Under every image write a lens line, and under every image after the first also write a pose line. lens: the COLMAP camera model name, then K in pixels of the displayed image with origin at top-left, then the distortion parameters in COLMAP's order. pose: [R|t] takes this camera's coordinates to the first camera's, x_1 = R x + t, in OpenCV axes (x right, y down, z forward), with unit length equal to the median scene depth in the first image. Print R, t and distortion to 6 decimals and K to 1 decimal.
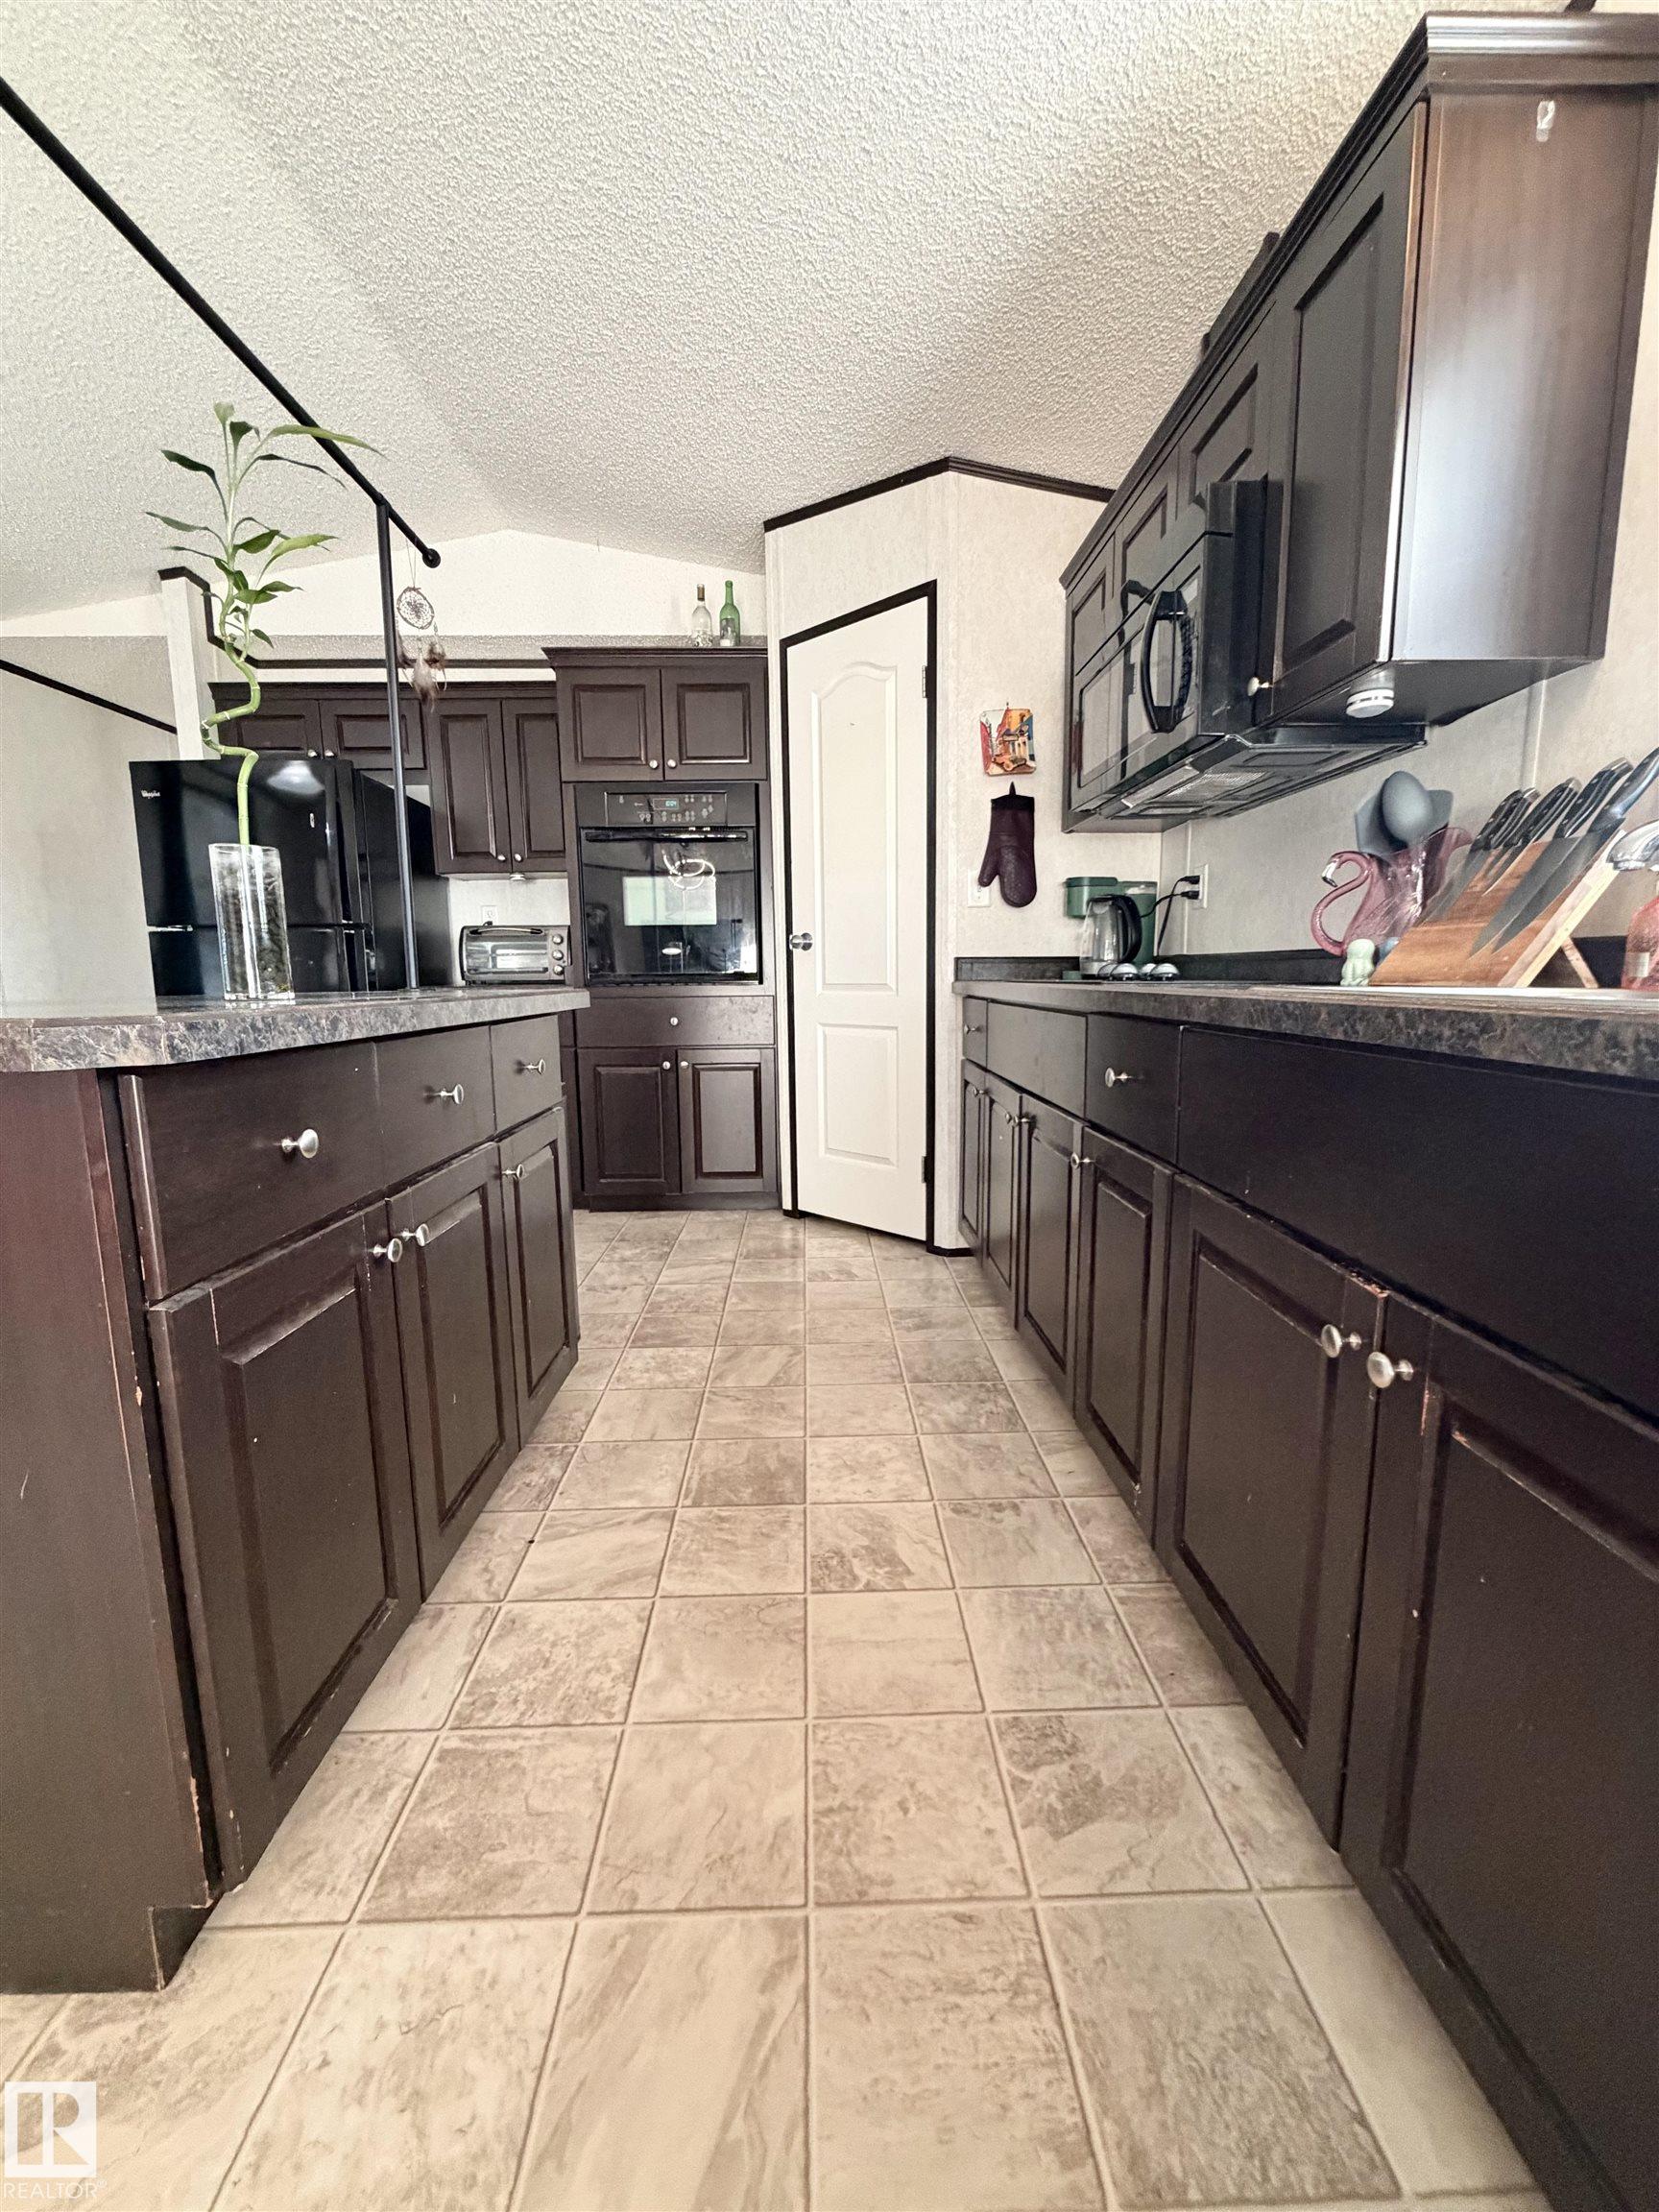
lens RADIAL K [[879.6, 0, 829.5], [0, 879.6, 1106.0], [0, 0, 1]] dist [-0.001836, -0.000195]
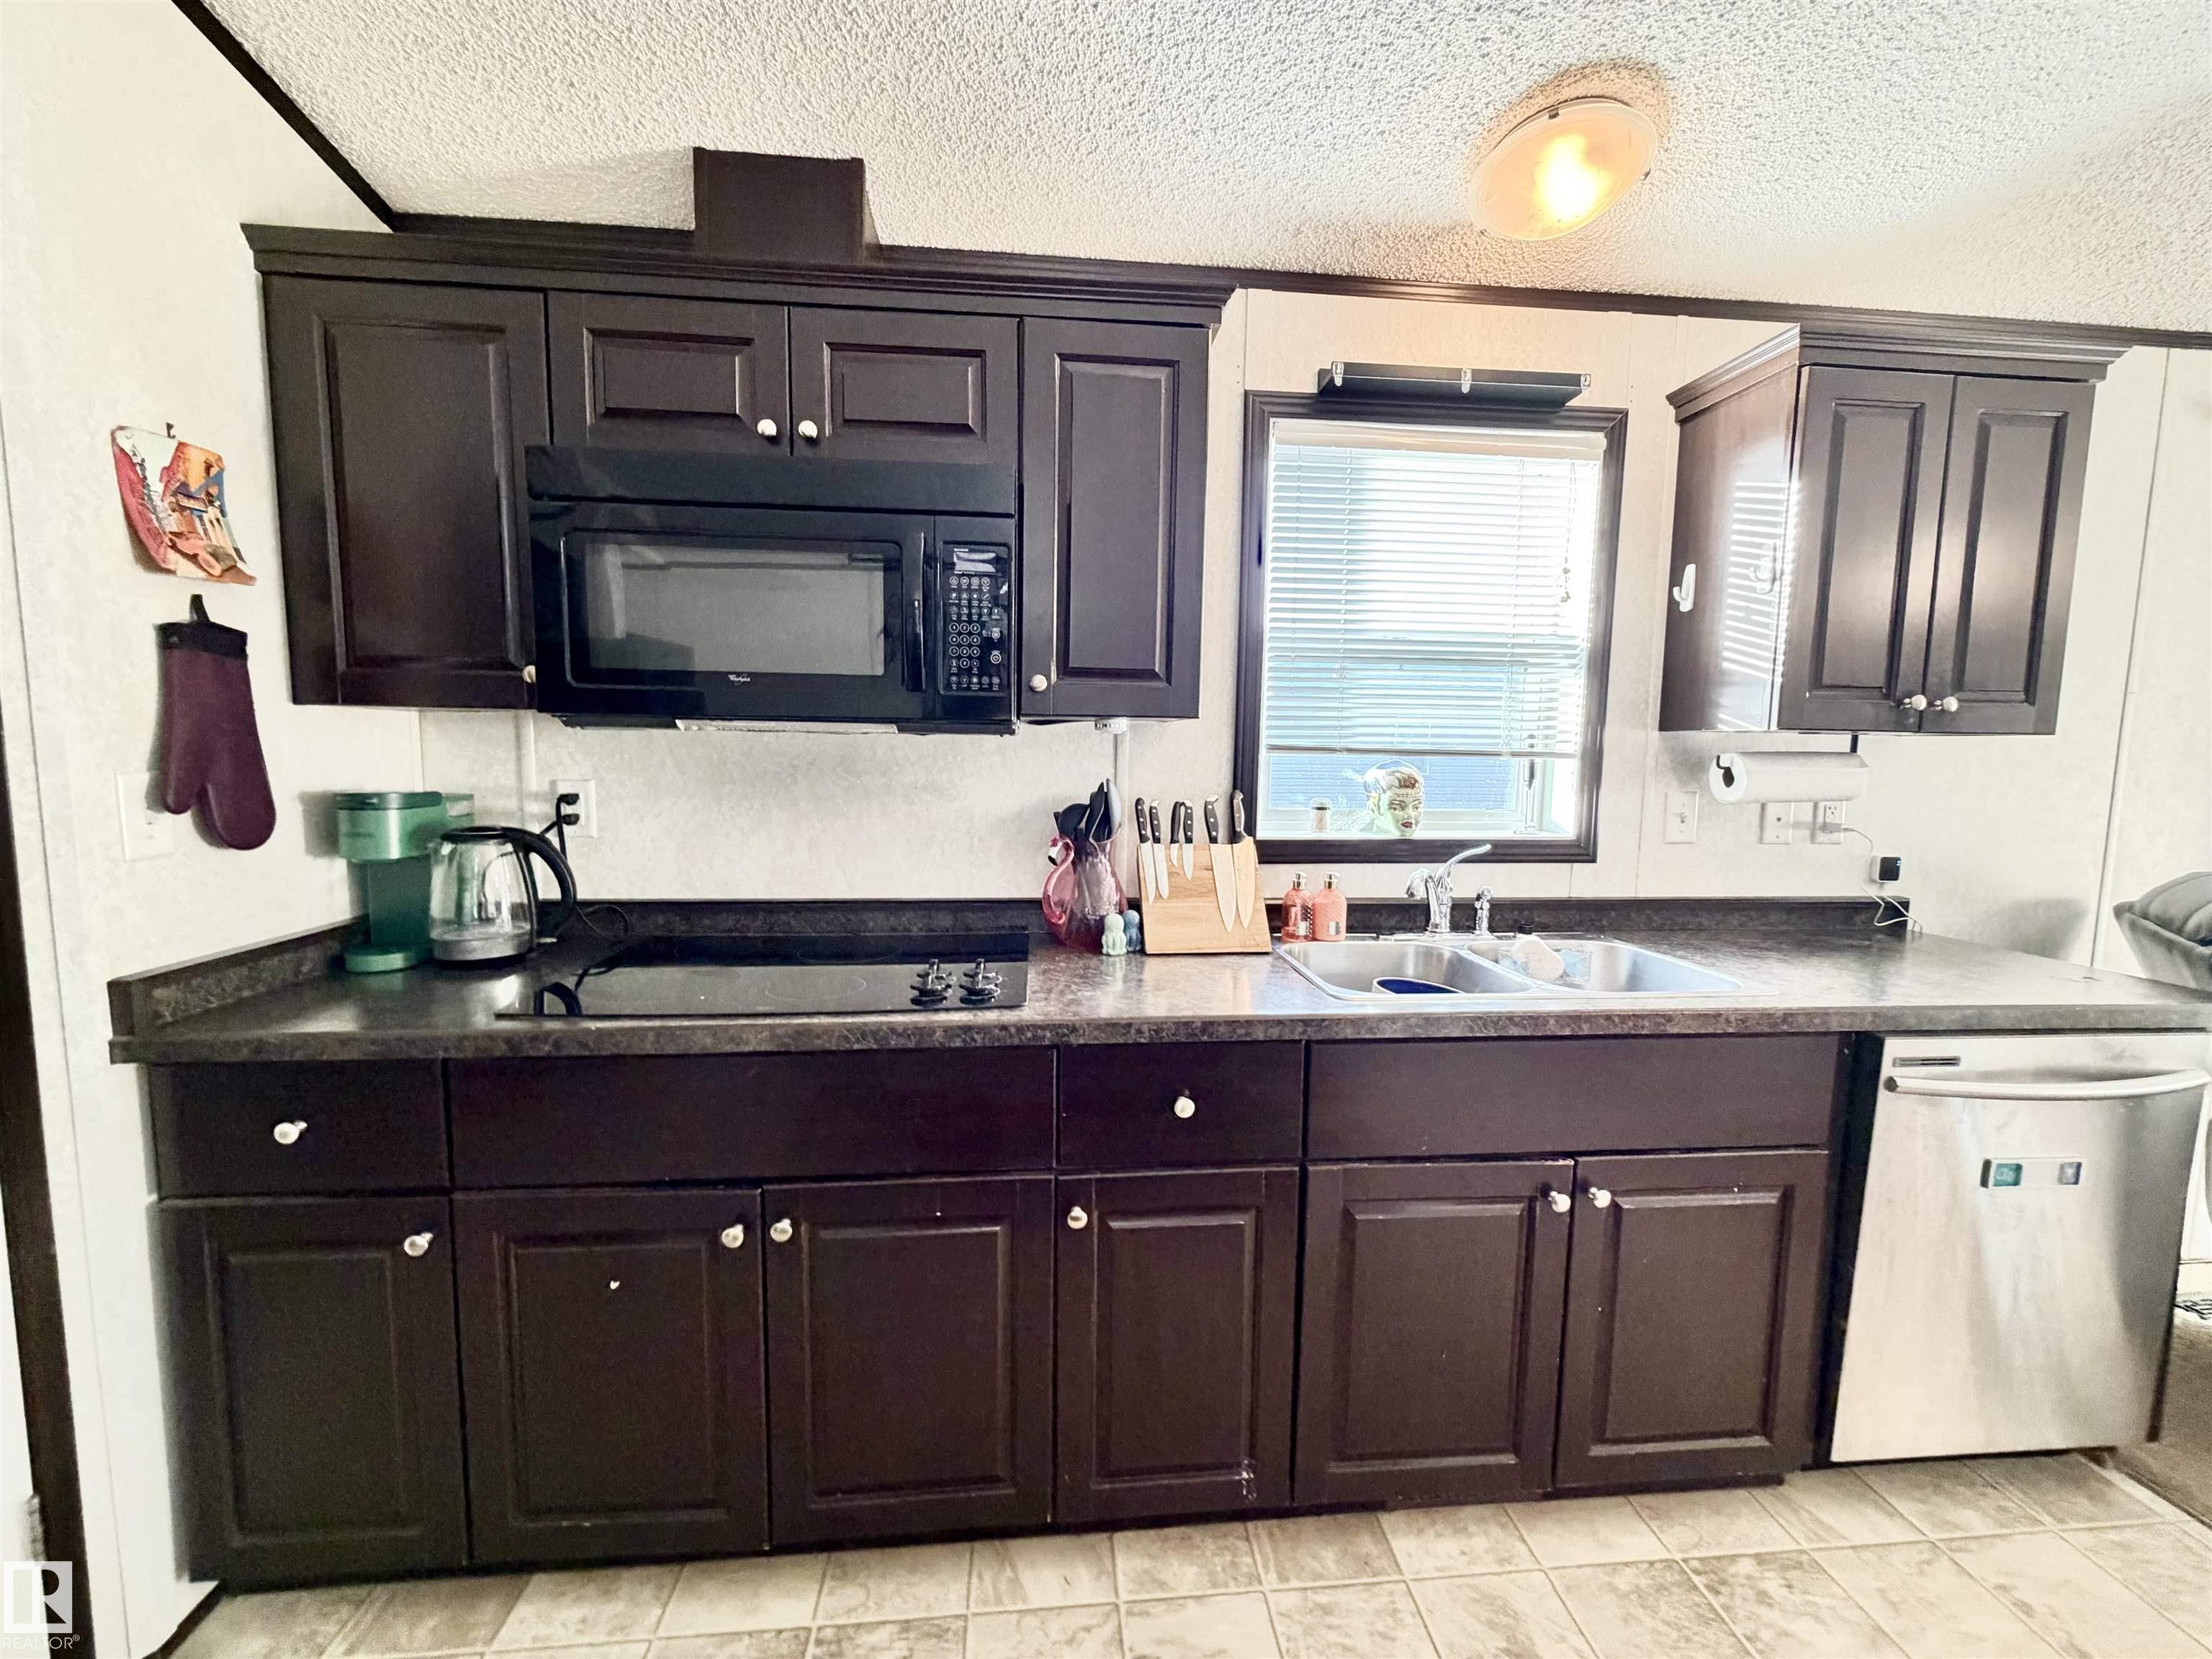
lens RADIAL K [[879.6, 0, 1111.0], [0, 879.6, 829.6], [0, 0, 1]] dist [-0.001836, -0.000195]
pose [[-0.063760, -0.084794, 0.994356, -0.309199], [0.136472, 0.986282, 0.092856, -0.222210], [-0.988590, 0.141622, -0.051313, 0.561719]]
